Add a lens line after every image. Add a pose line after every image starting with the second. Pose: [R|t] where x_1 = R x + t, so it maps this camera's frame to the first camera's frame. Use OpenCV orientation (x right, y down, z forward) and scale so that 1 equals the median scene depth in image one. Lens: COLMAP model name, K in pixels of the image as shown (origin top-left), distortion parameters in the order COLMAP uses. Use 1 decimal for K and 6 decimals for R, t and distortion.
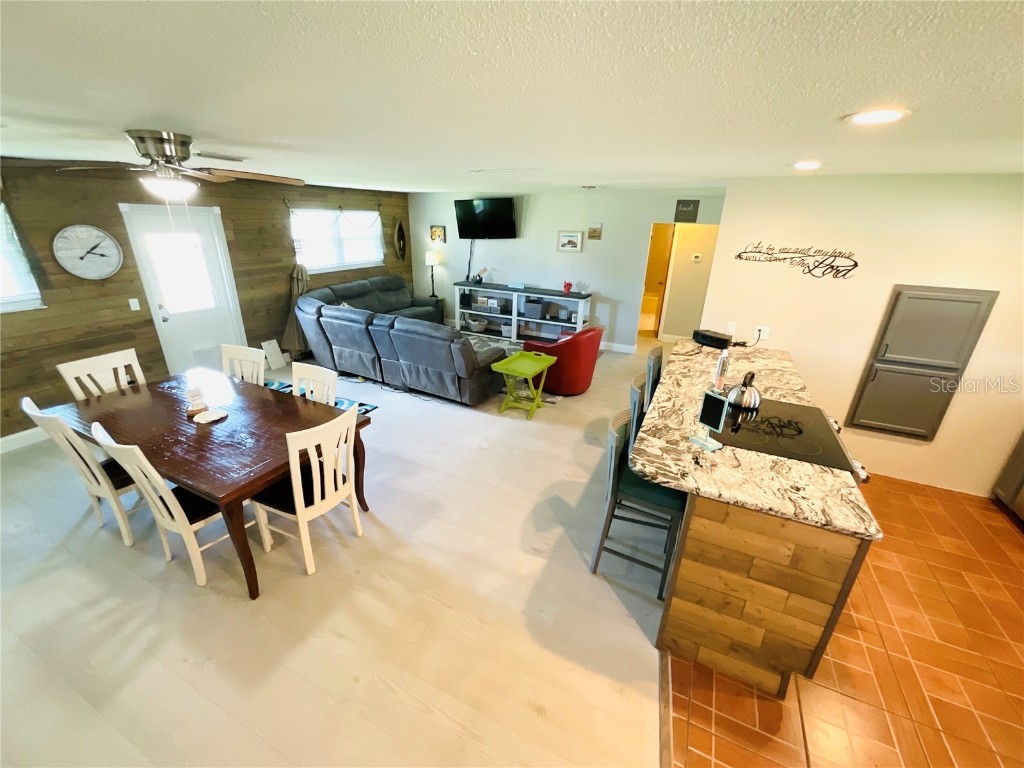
lens RADIAL K [[416.7, 0, 512.5], [0, 416.7, 384.1], [0, 0, 1]] dist [0.000767, -0.000053]
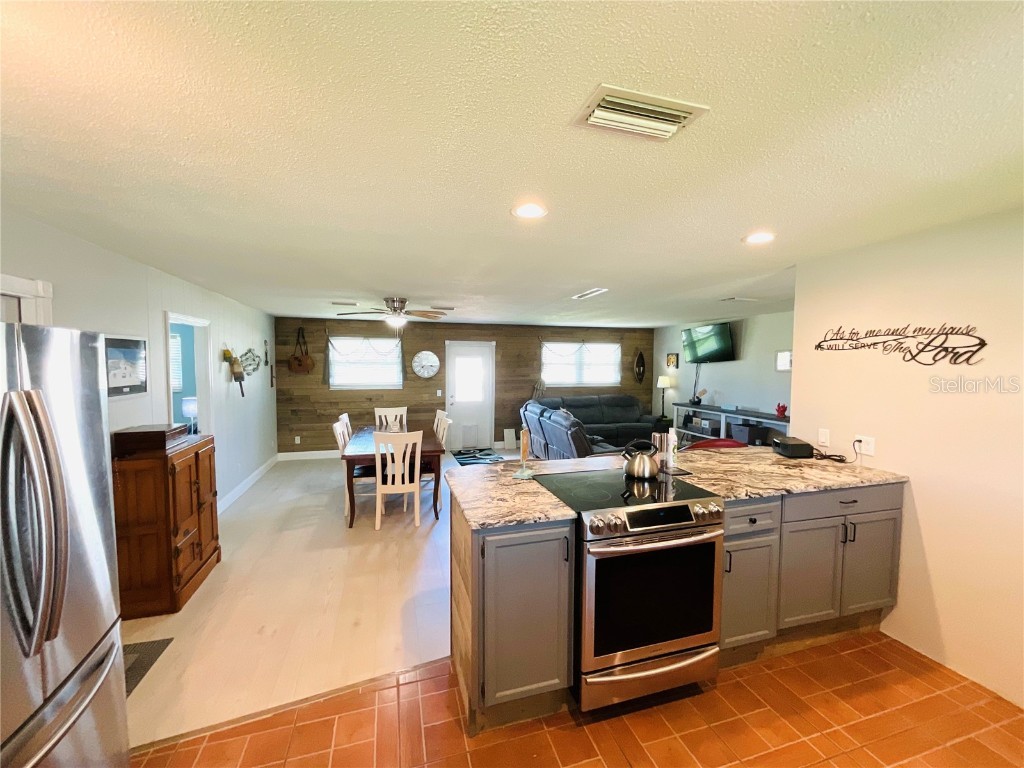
lens RADIAL K [[416.7, 0, 516.8], [0, 416.7, 387.7], [0, 0, 1]] dist [0.000767, -0.000053]
pose [[0.671381, 0.018507, -0.740881, 0.575655], [-0.262092, 0.941016, -0.213999, 0.073839], [0.693221, 0.337854, 0.636631, 0.081065]]
